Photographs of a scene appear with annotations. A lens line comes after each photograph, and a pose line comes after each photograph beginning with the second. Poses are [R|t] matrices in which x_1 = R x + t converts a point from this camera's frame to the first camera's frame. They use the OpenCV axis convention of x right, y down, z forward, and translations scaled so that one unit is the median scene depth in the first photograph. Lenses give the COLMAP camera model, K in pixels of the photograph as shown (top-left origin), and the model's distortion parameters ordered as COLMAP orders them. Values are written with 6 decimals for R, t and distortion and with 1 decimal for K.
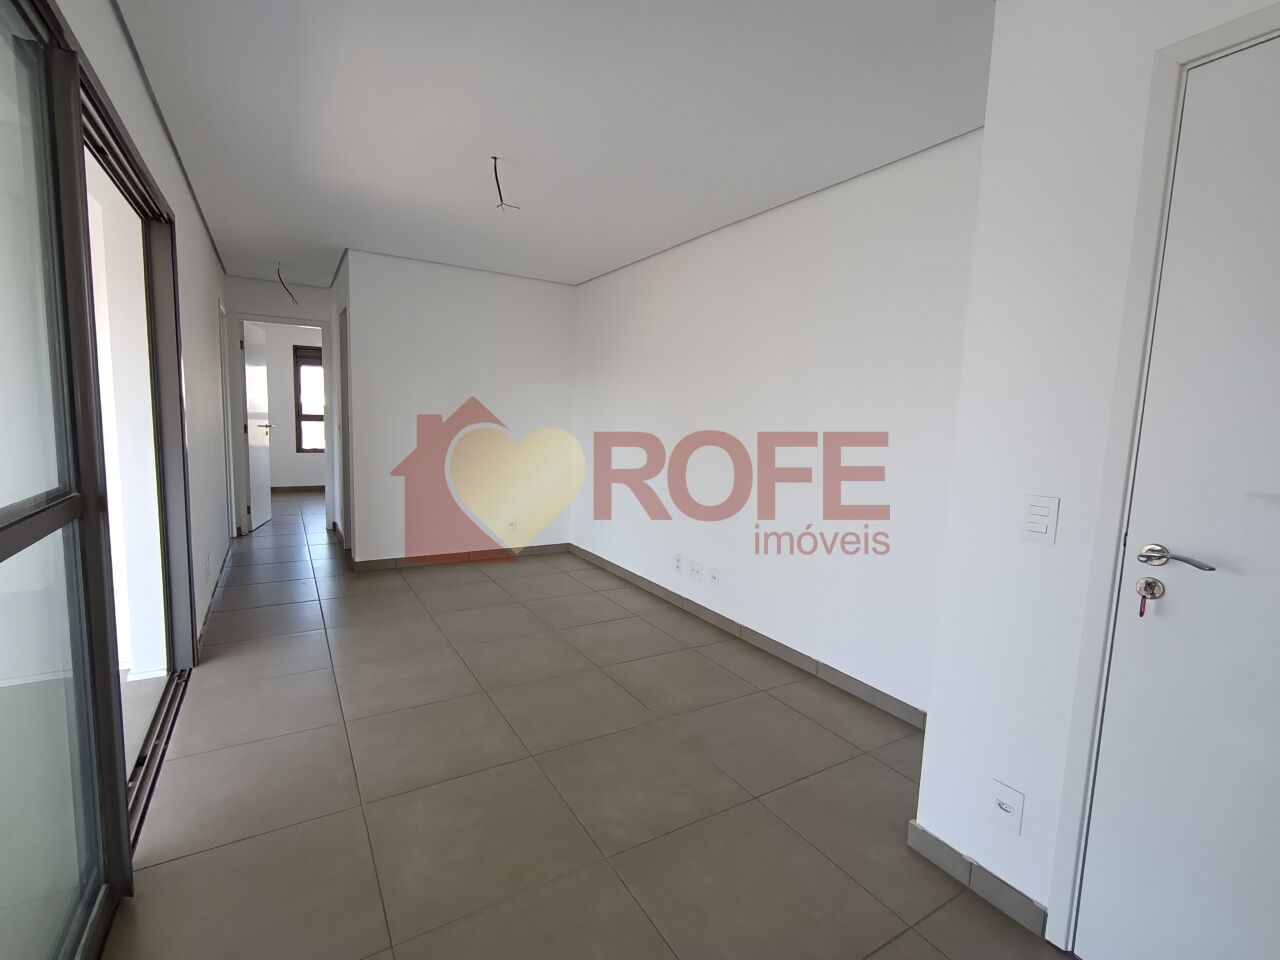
lens RADIAL K [[586.7, 0, 639.8], [0, 586.7, 478.7], [0, 0, 1]] dist [0.004238, 0.000504]
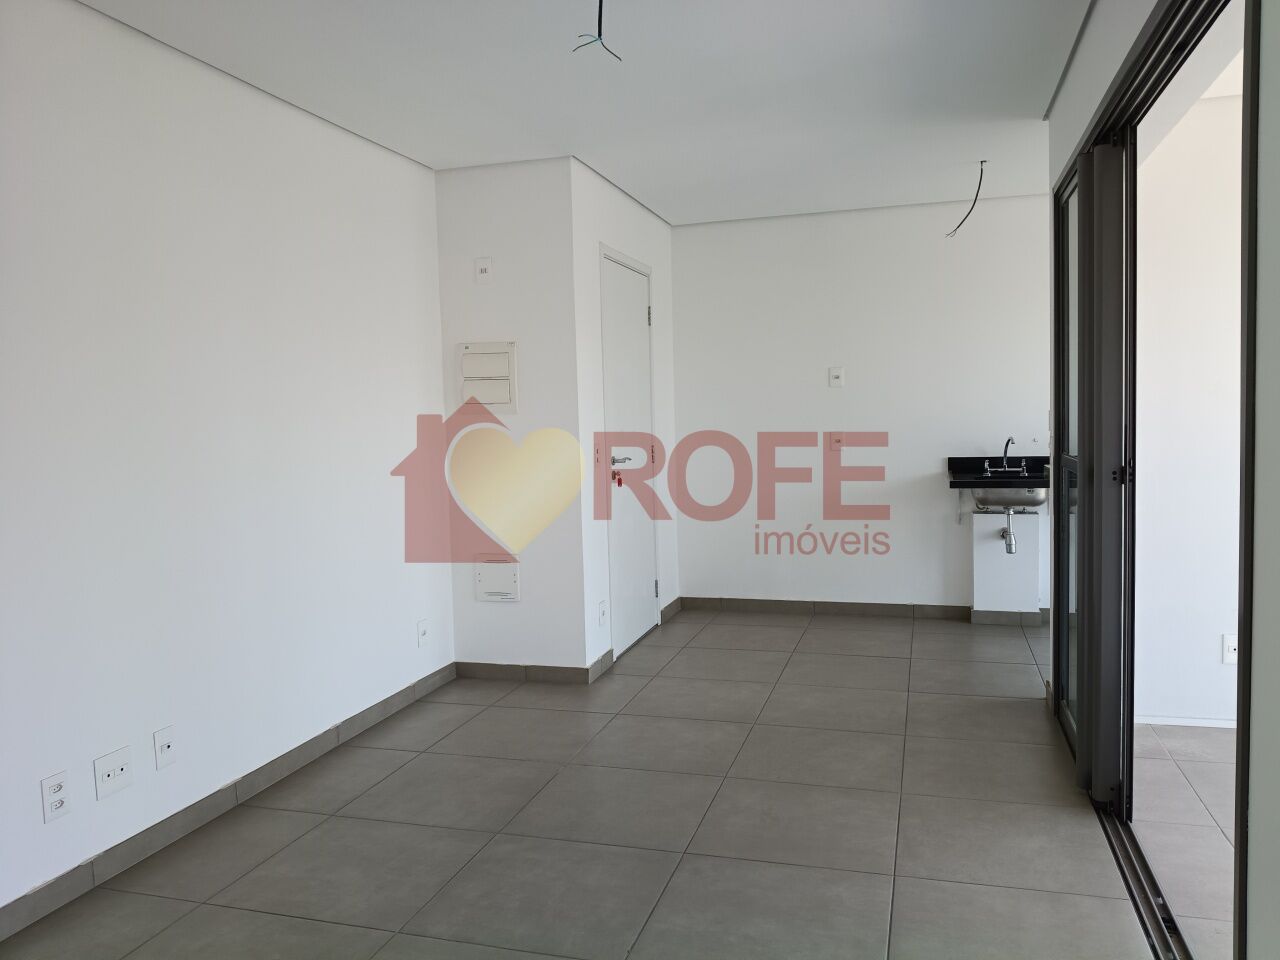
lens RADIAL K [[974.4, 0, 641.6], [0, 974.4, 478.7], [0, 0, 1]] dist [0.000856, 0.000513]
pose [[-0.669221, -0.072739, 0.739494, -0.858310], [0.079268, 0.982530, 0.168380, -0.181672], [-0.738823, 0.171301, -0.651764, 1.456459]]
